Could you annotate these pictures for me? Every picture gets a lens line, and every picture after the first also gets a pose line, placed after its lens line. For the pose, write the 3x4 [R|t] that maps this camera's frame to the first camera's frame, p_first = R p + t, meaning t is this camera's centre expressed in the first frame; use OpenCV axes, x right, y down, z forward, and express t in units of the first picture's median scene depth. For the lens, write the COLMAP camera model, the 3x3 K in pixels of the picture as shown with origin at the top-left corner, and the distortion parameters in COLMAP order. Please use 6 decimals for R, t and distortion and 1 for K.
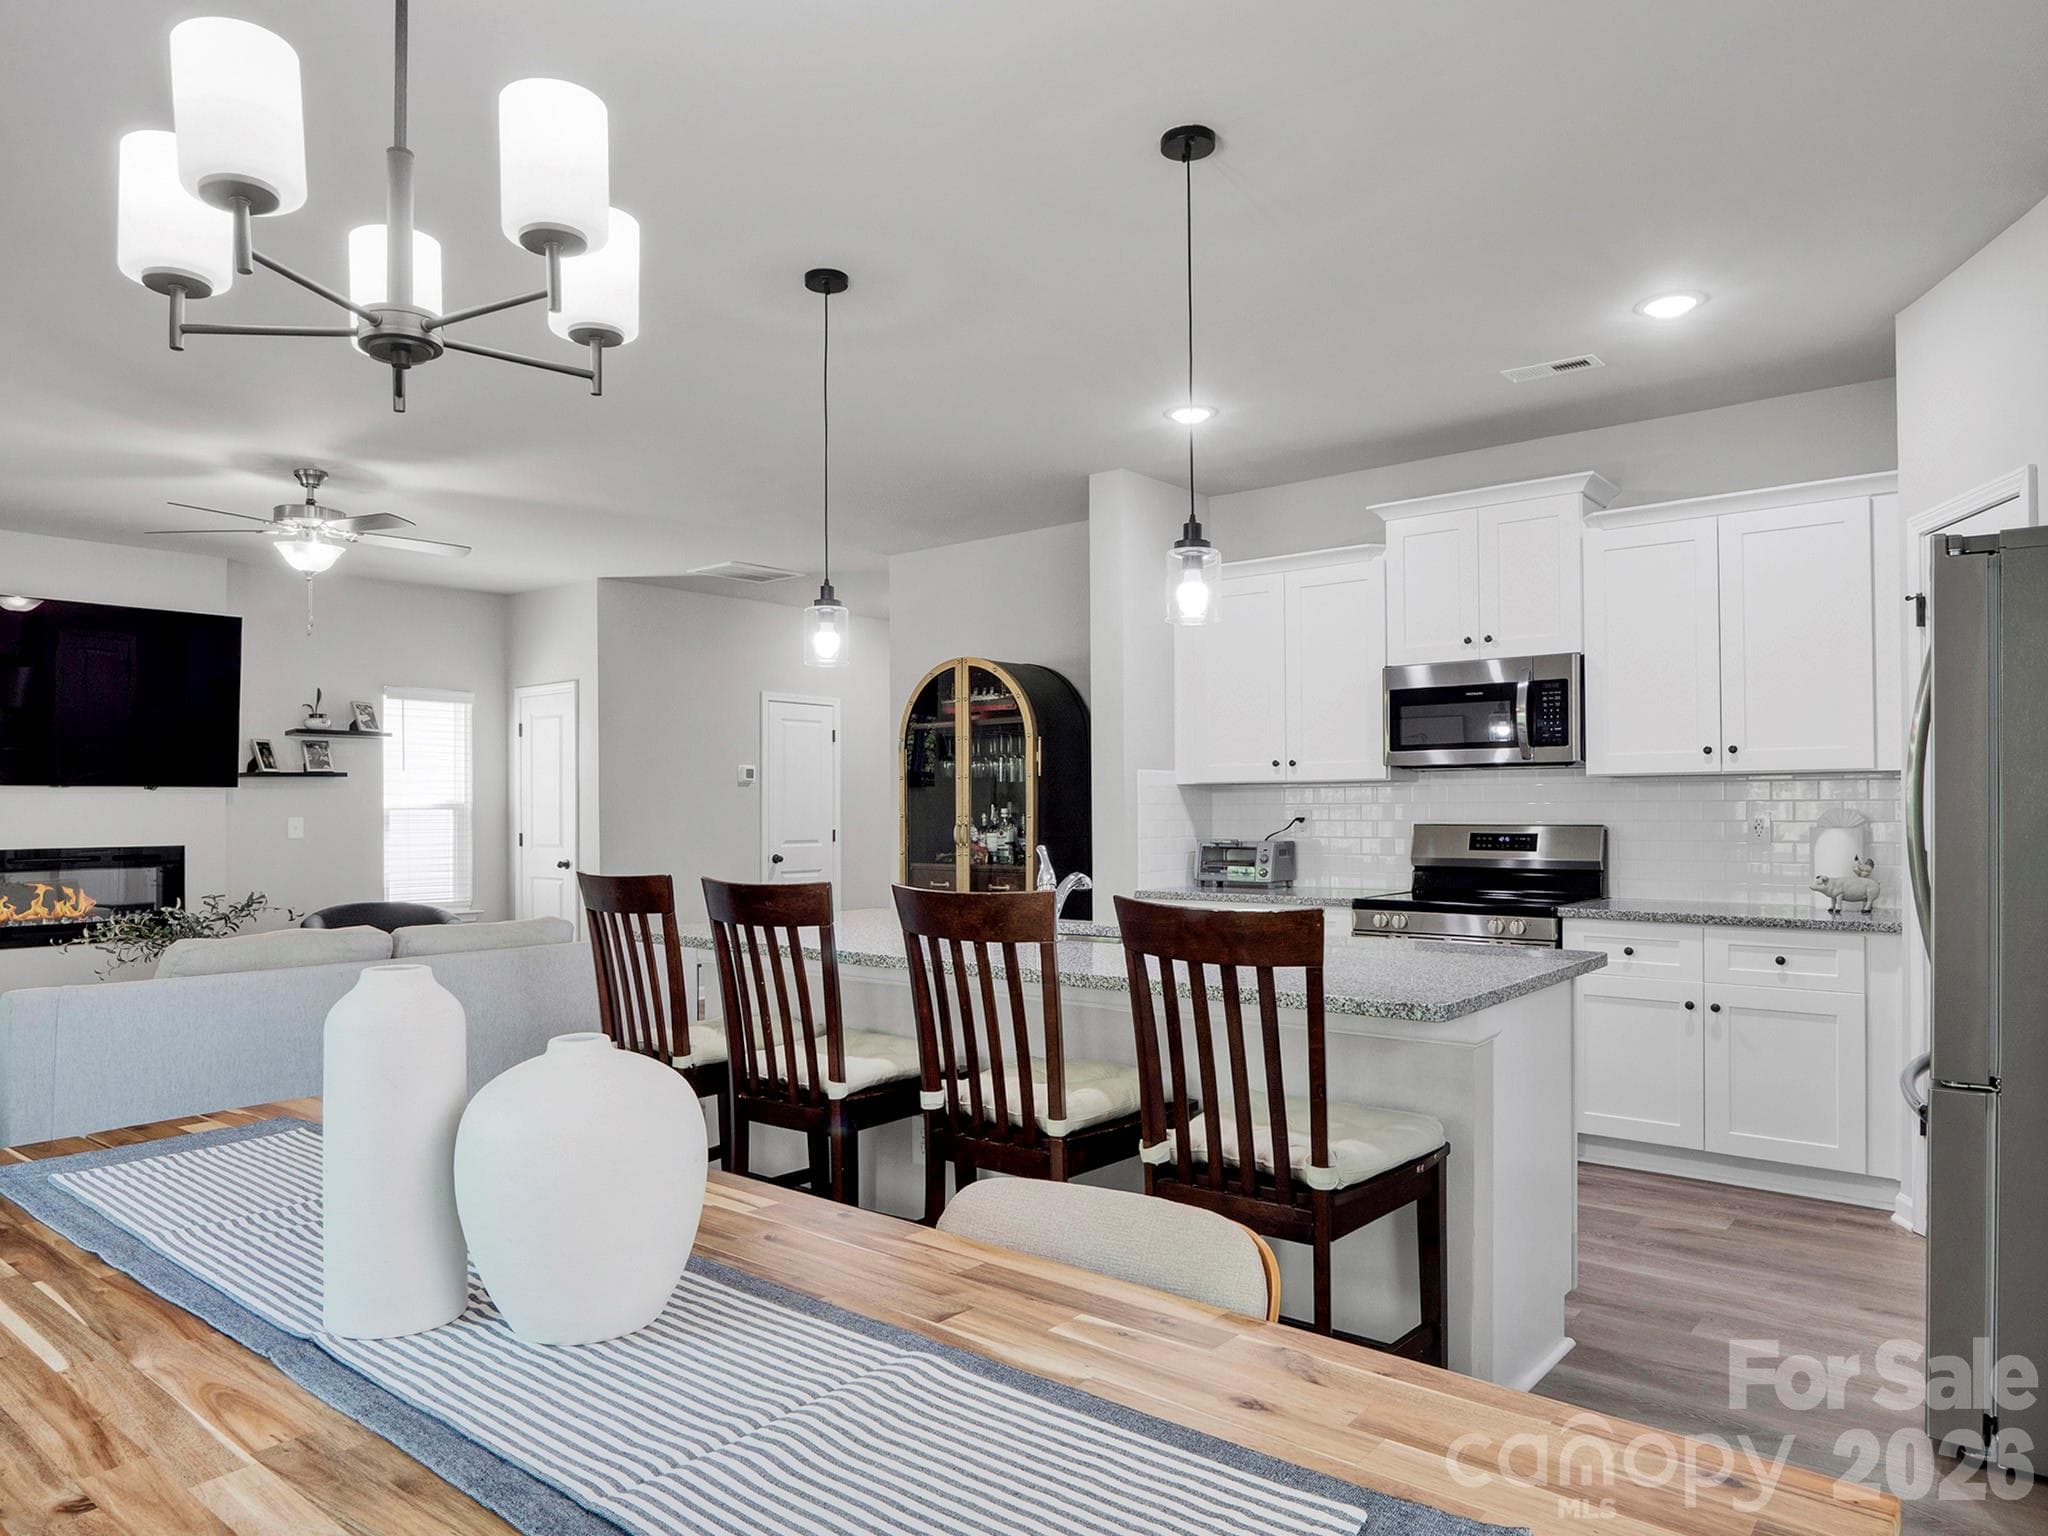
lens RADIAL K [[1376.3, 0, 1024.0], [0, 1376.3, 768.0], [0, 0, 1]] dist [-0.050093, 0.000315]
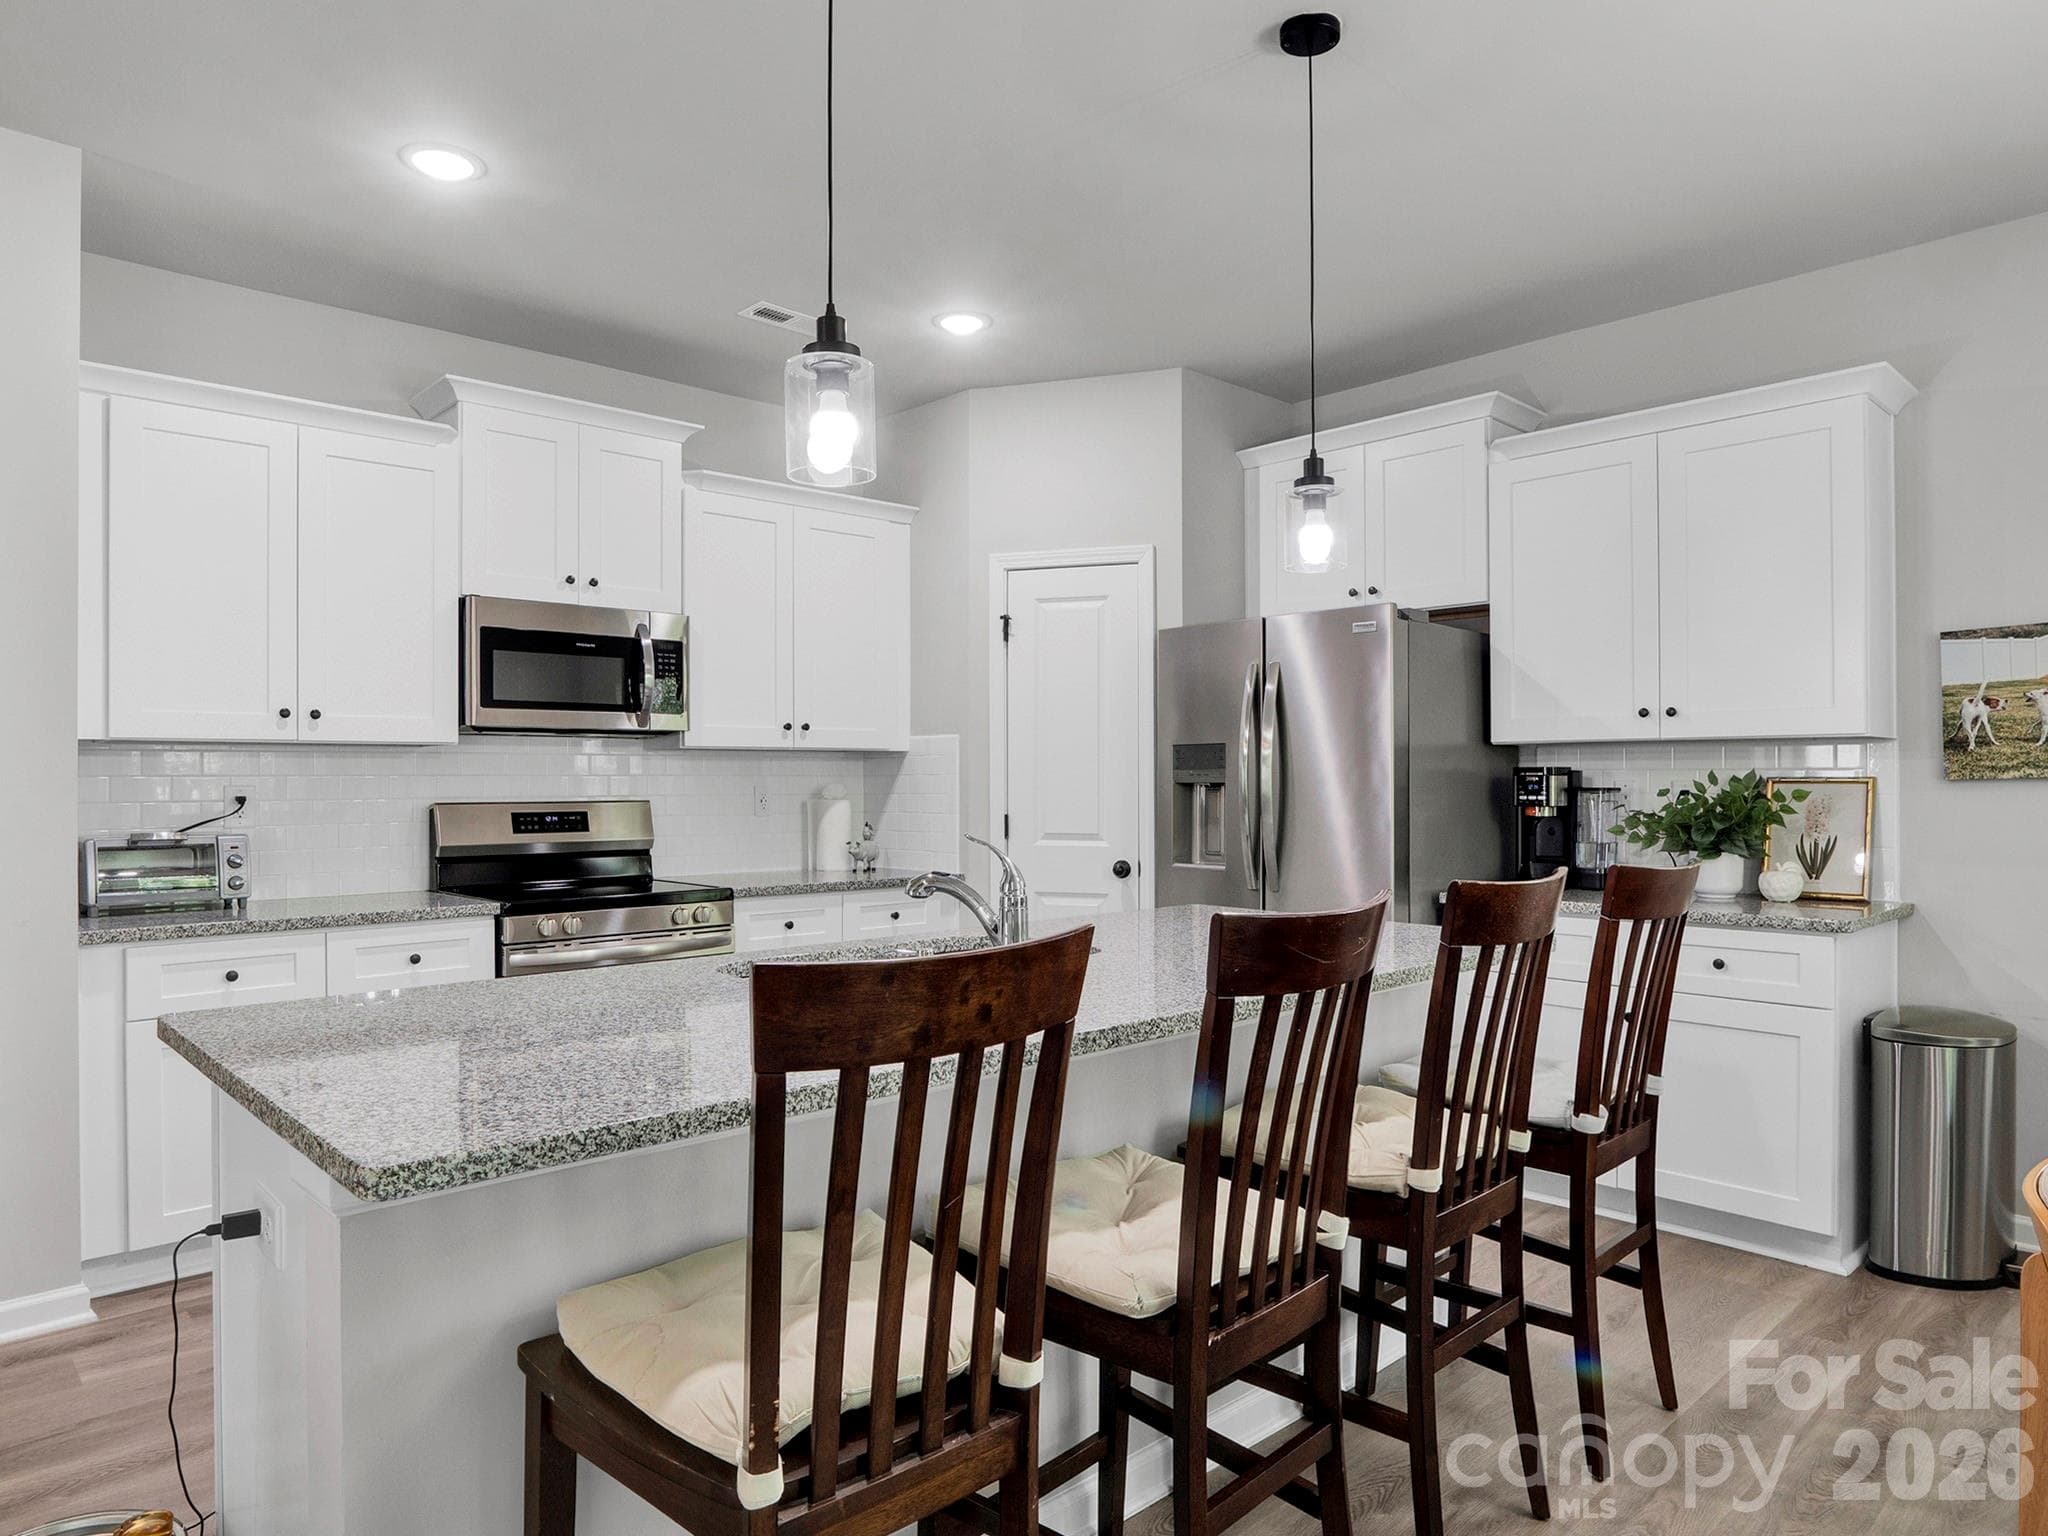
lens RADIAL K [[1310.3, 0, 1024.0], [0, 1310.3, 768.0], [0, 0, 1]] dist [-0.009352, -0.000812]
pose [[0.110208, 0.006384, 0.993888, -0.458004], [-0.030976, 0.999516, -0.002986, 0.015708], [-0.993426, -0.030457, 0.110353, 0.687472]]
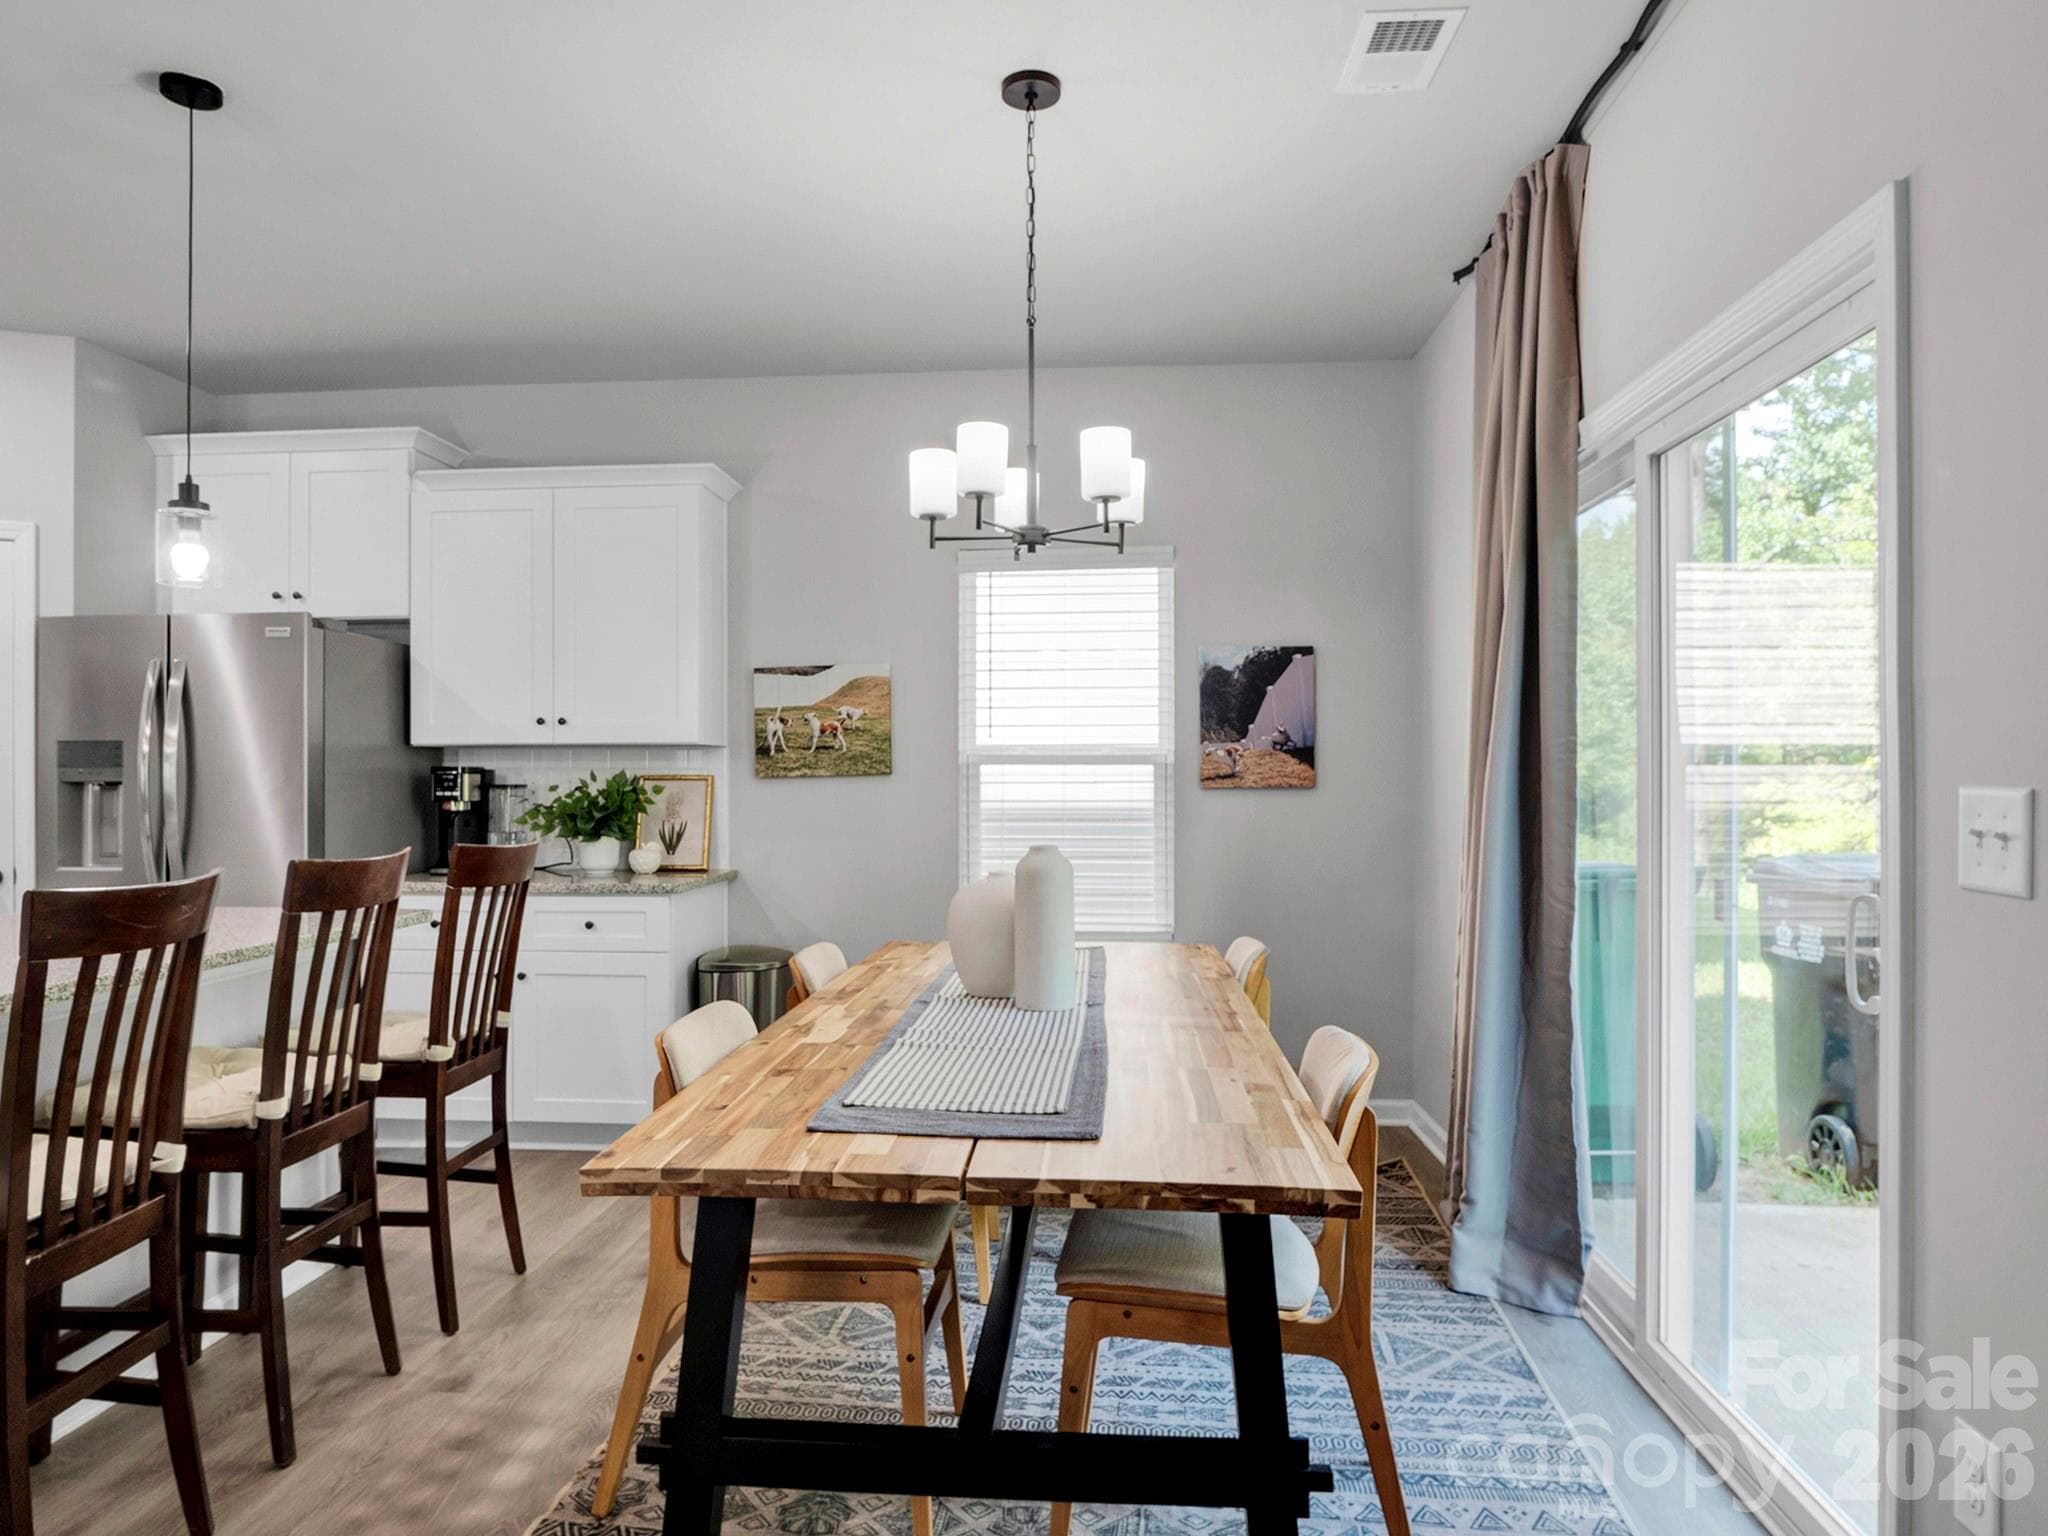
lens RADIAL K [[1294.0, 0, 1024.0], [0, 1294.0, 768.0], [0, 0, 1]] dist [-0.009120, 0.001519]
pose [[-0.582705, 0.004189, 0.812673, -0.588252], [-0.025602, 0.999396, -0.023508, 0.014991], [-0.812280, -0.034504, -0.582246, 0.662554]]
